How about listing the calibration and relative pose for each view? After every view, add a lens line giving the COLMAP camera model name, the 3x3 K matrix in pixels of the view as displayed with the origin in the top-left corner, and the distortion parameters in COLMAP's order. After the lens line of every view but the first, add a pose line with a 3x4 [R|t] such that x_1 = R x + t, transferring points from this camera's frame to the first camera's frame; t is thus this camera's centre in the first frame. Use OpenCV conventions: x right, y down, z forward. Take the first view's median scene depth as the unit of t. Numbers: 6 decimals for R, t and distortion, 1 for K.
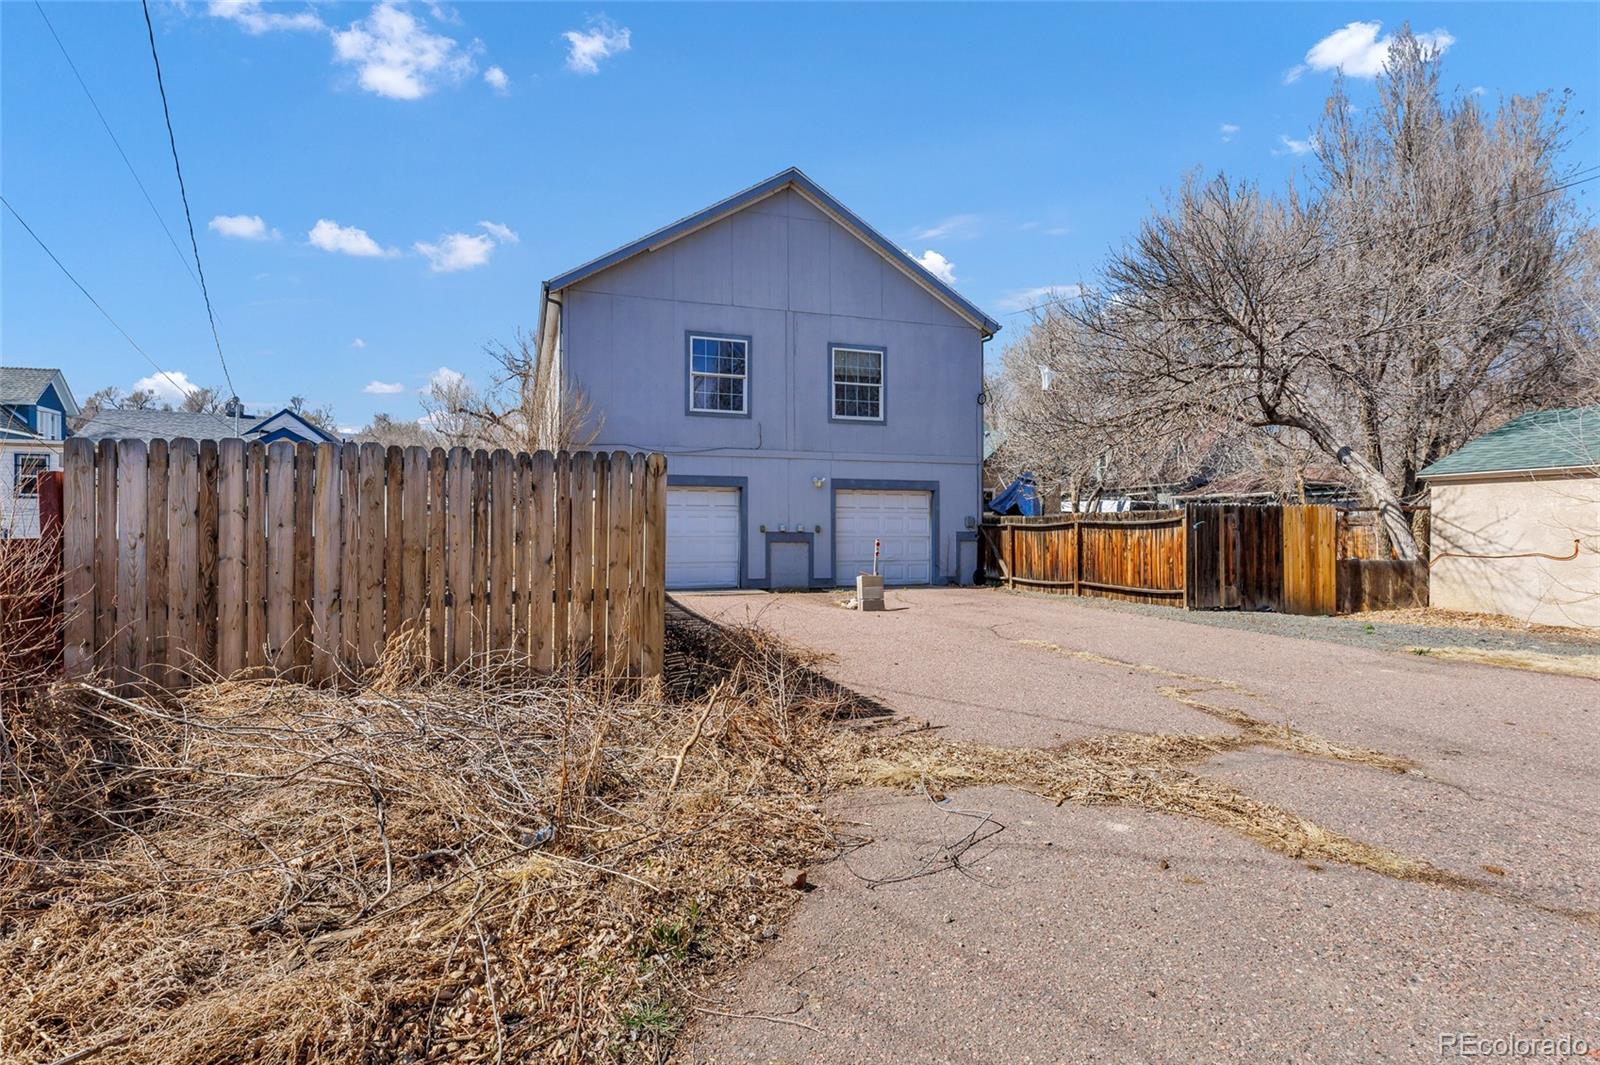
lens RADIAL K [[725.0, 0, 822.6], [0, 725.0, 520.2], [0, 0, 1]] dist [0.009366, -0.000544]
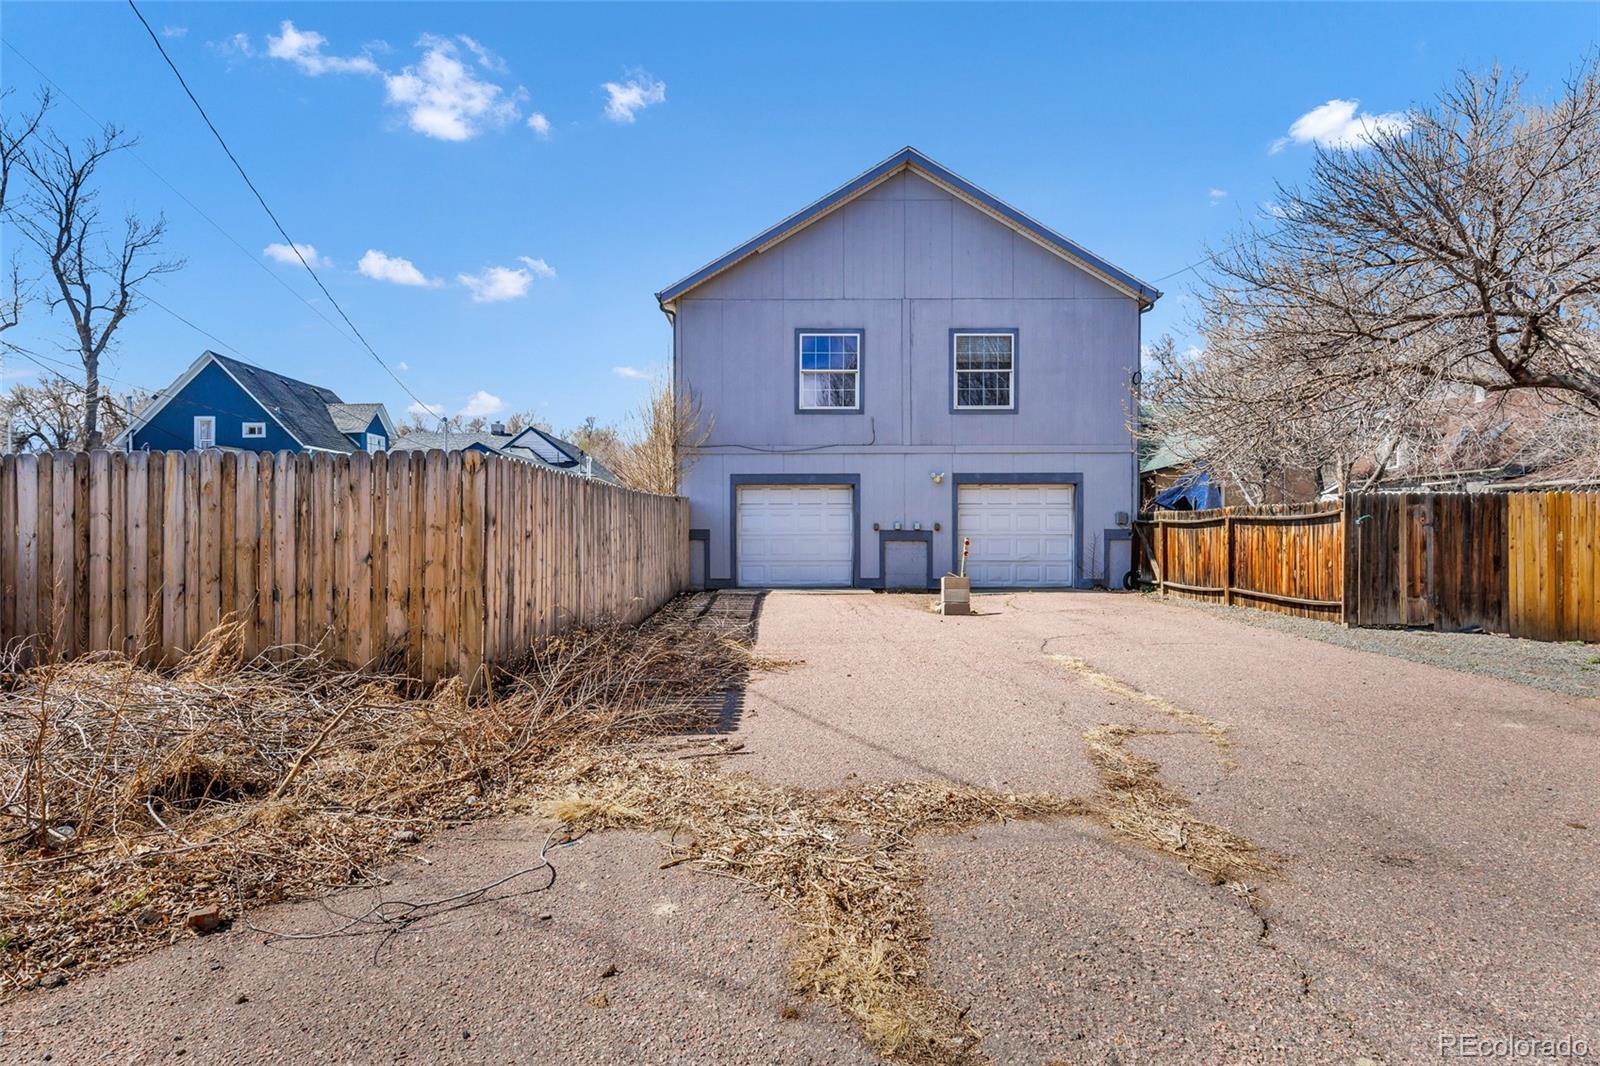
lens RADIAL K [[725.0, 0, 811.7], [0, 725.0, 526.7], [0, 0, 1]] dist [0.009366, -0.000544]
pose [[0.955624, -0.004238, -0.294560, 0.140867], [0.007651, 0.999916, 0.010436, 0.001073], [0.294491, -0.012227, 0.955576, 0.054838]]
